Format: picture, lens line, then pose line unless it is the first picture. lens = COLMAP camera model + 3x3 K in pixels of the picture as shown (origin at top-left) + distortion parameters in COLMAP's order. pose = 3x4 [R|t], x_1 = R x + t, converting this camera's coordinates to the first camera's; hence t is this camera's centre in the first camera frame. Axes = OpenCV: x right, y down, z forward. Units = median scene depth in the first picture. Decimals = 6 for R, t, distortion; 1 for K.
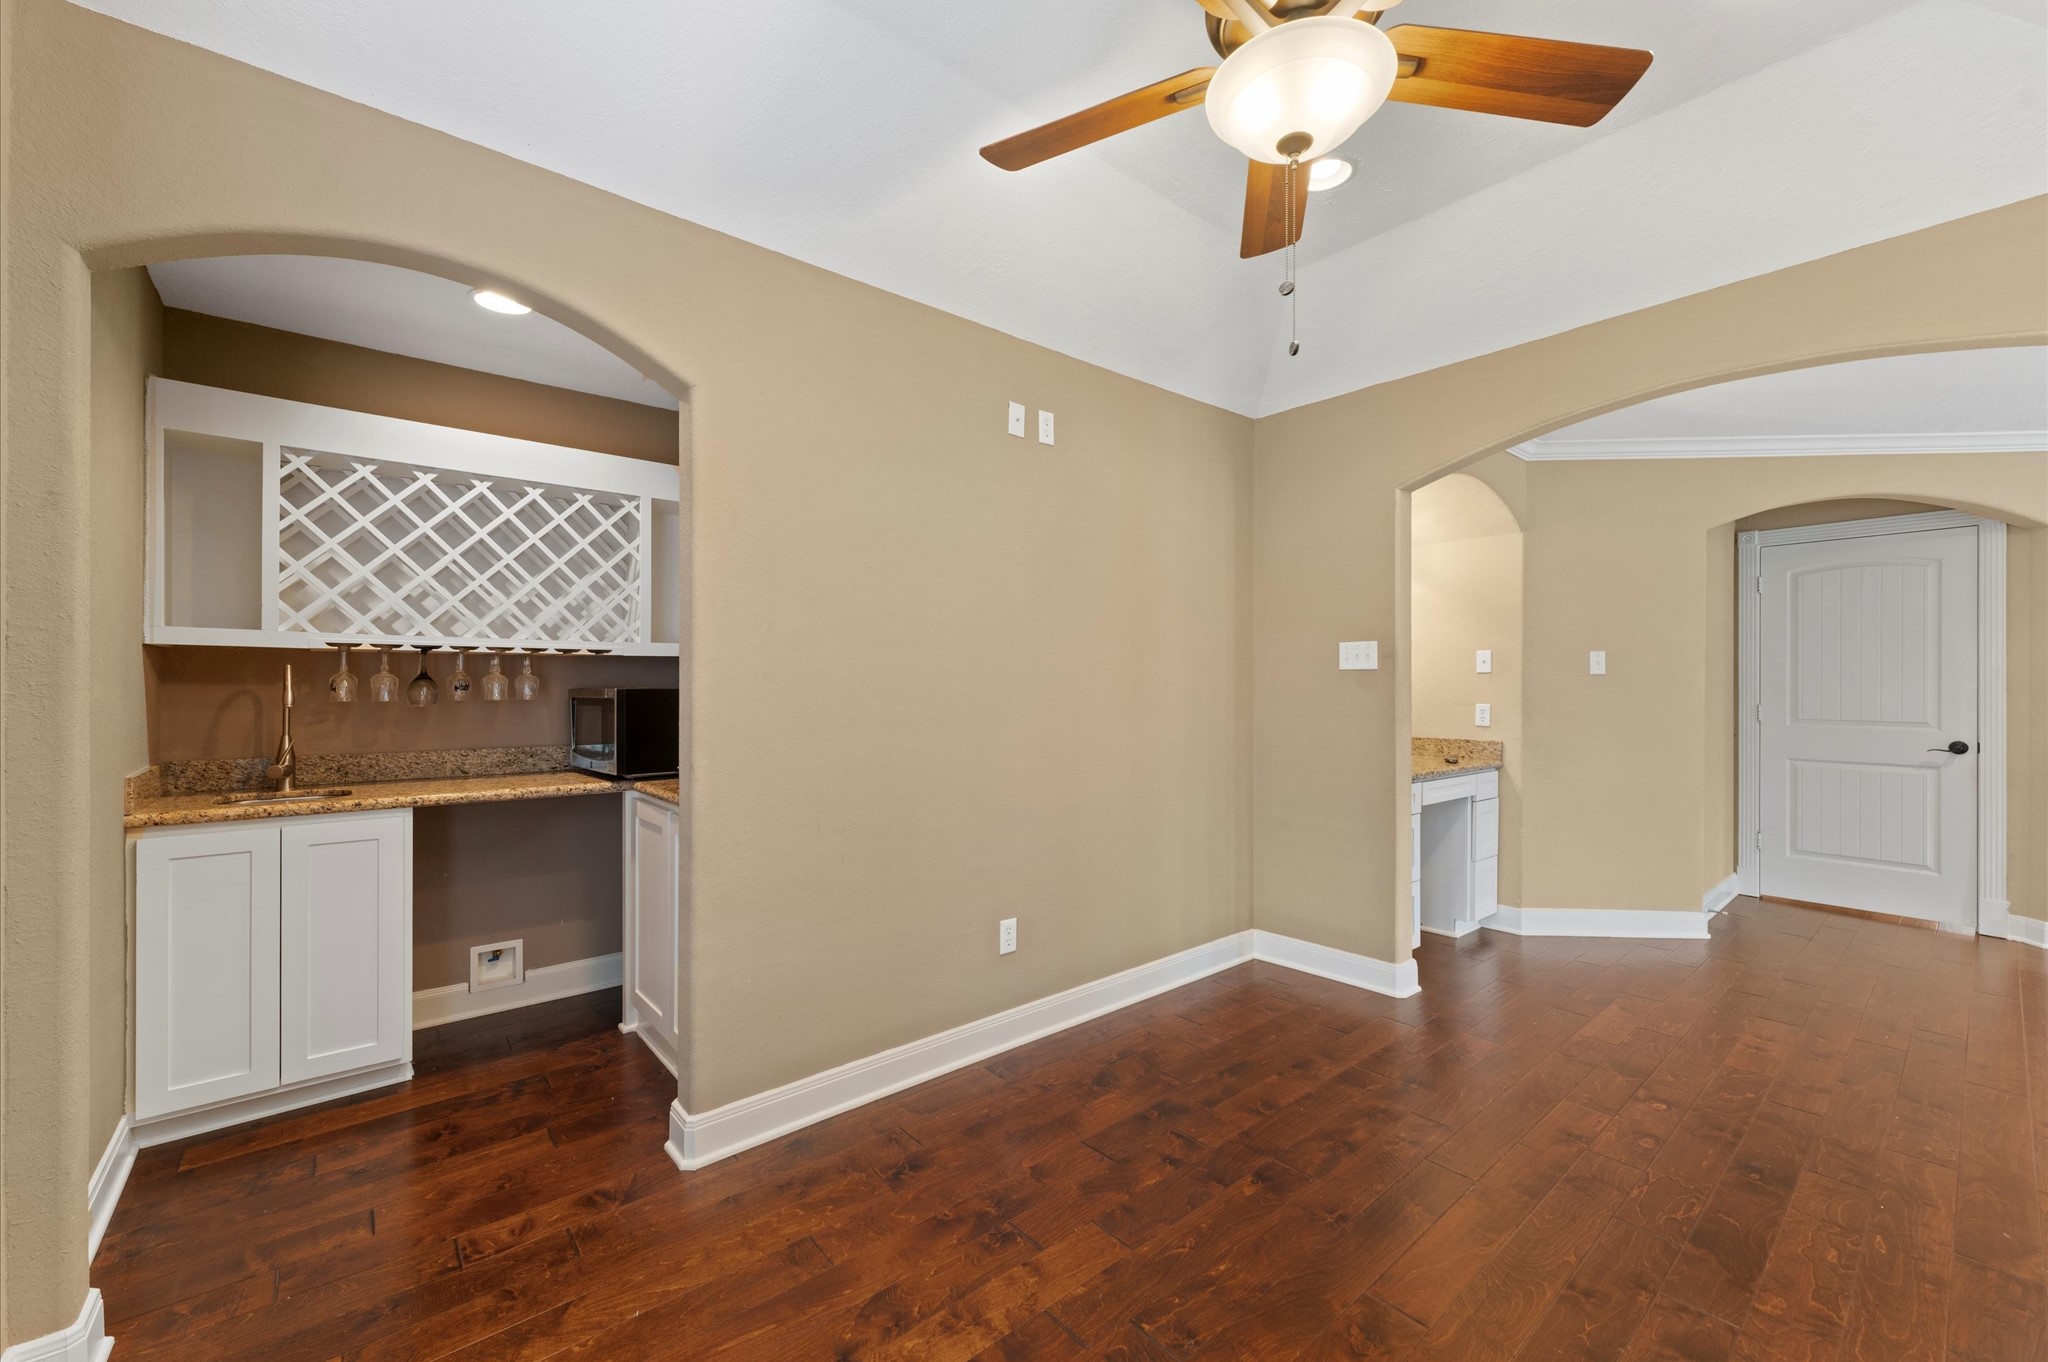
lens RADIAL K [[814.9, 0, 1017.4], [0, 814.9, 682.2], [0, 0, 1]] dist [-0.001312, -0.000024]
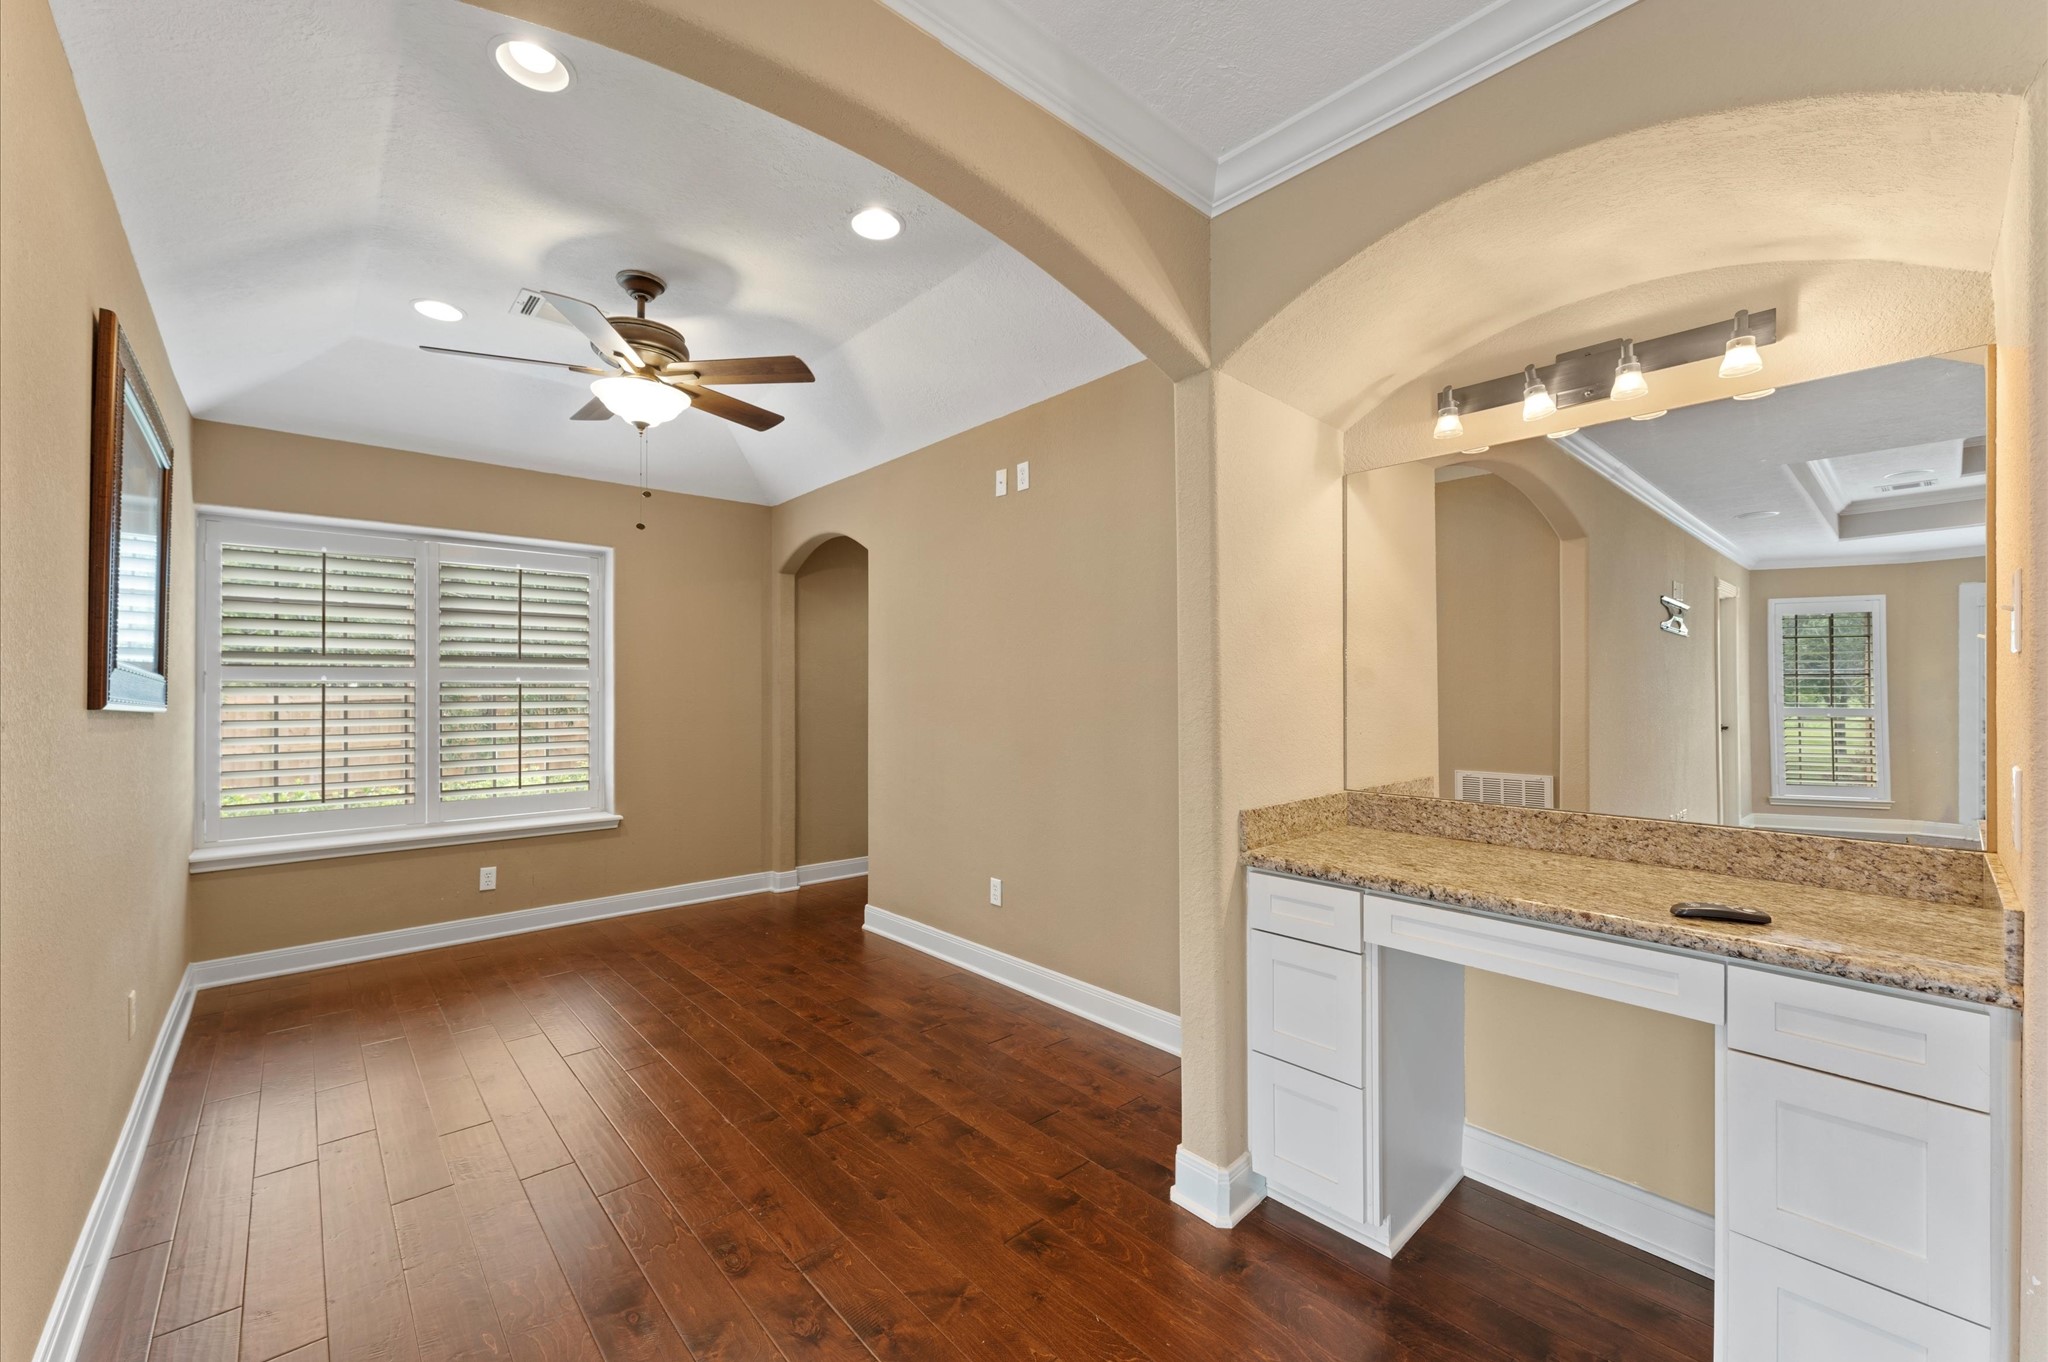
lens RADIAL K [[814.9, 0, 1016.8], [0, 814.9, 679.7], [0, 0, 1]] dist [-0.001312, -0.000024]
pose [[0.037792, -0.008343, -0.999251, 1.378697], [-0.001286, 0.999964, -0.008398, -0.008580], [0.999285, 0.001602, 0.037780, 1.075758]]
